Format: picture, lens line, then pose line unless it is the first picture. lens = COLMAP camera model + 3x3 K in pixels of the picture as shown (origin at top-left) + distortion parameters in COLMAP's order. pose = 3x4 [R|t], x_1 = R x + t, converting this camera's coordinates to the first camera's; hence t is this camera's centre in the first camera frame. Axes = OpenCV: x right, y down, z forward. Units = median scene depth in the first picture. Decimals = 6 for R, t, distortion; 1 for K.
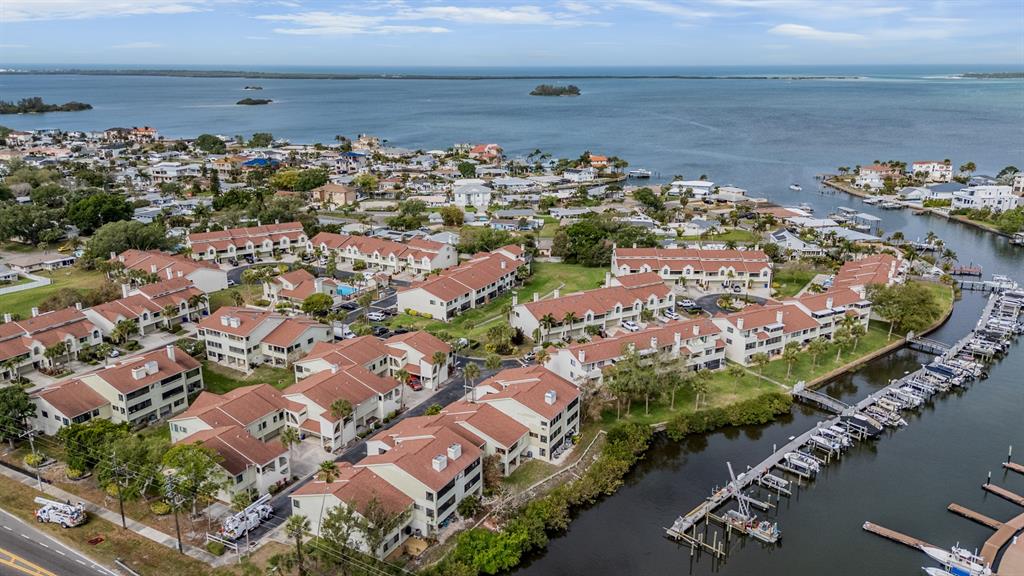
lens RADIAL K [[752.0, 0, 505.6], [0, 752.0, 291.5], [0, 0, 1]] dist [0.074283, -0.067818]
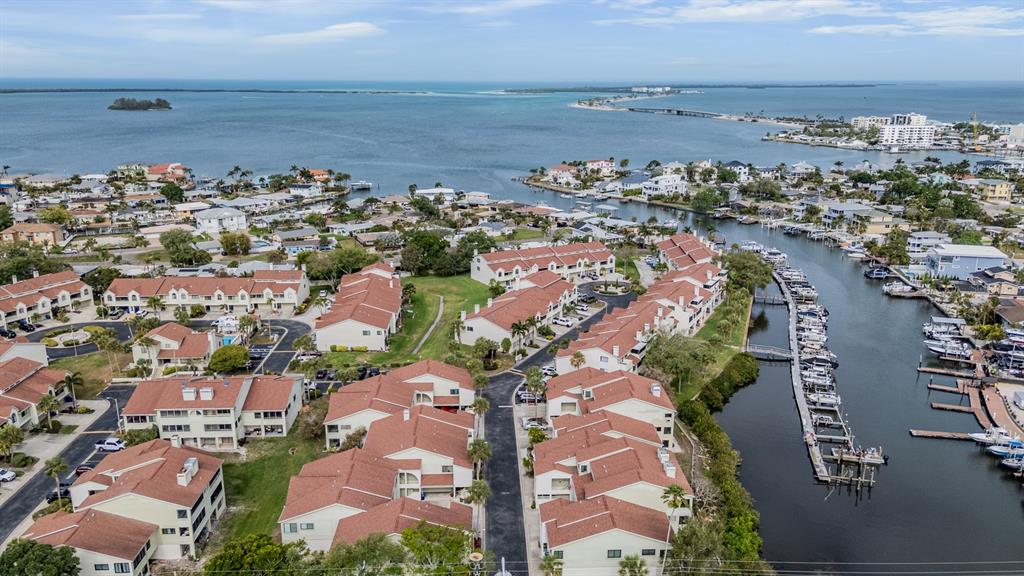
lens RADIAL K [[752.0, 0, 513.9], [0, 752.0, 287.9], [0, 0, 1]] dist [0.074283, -0.067818]
pose [[0.850235, -0.137340, 0.508171, -0.340189], [0.148461, 0.988739, 0.018826, -0.025133], [-0.505034, 0.059437, 0.861050, 0.113392]]
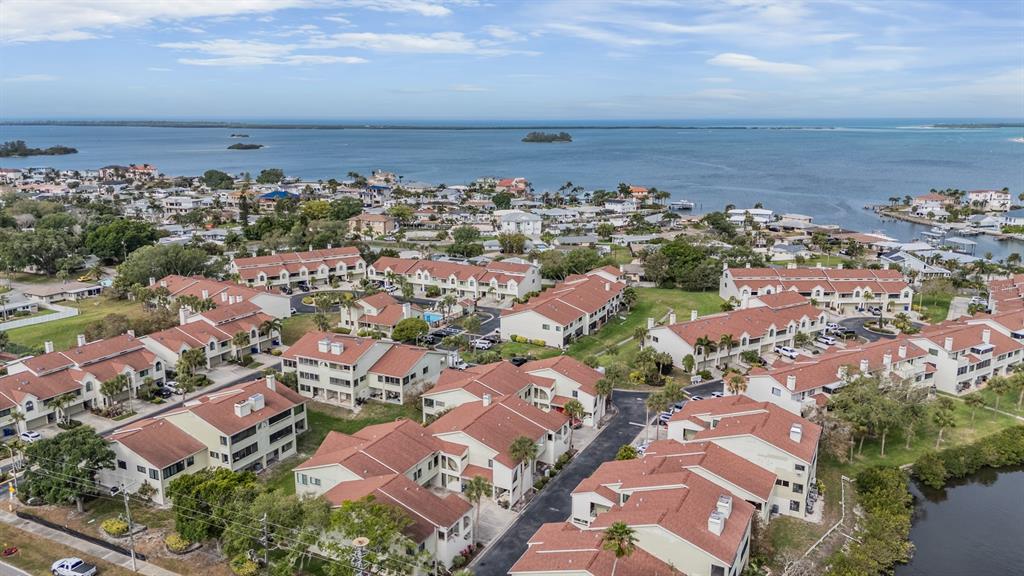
lens RADIAL K [[752.0, 0, 512.7], [0, 752.0, 290.9], [0, 0, 1]] dist [0.074283, -0.067818]
pose [[0.999232, -0.008105, 0.038343, -0.143478], [0.010644, 0.997729, -0.066504, 0.025505], [-0.037717, 0.066861, 0.997049, 0.129855]]
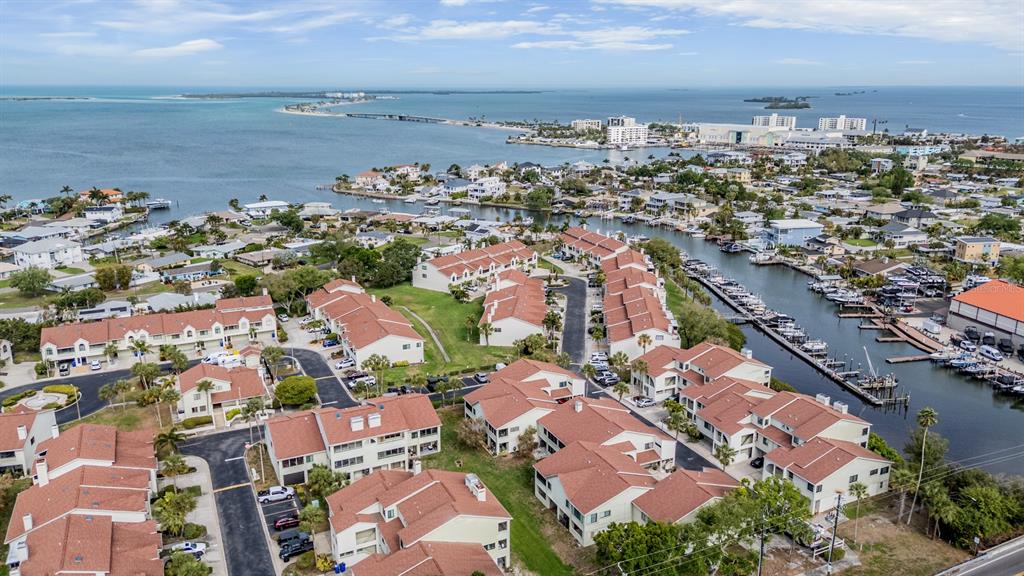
lens RADIAL K [[752.0, 0, 514.0], [0, 752.0, 278.5], [0, 0, 1]] dist [0.074283, -0.067818]
pose [[0.572504, -0.201869, 0.794663, -0.609565], [0.234394, 0.969063, 0.077306, -0.087156], [-0.785684, 0.142006, 0.602109, 0.304278]]
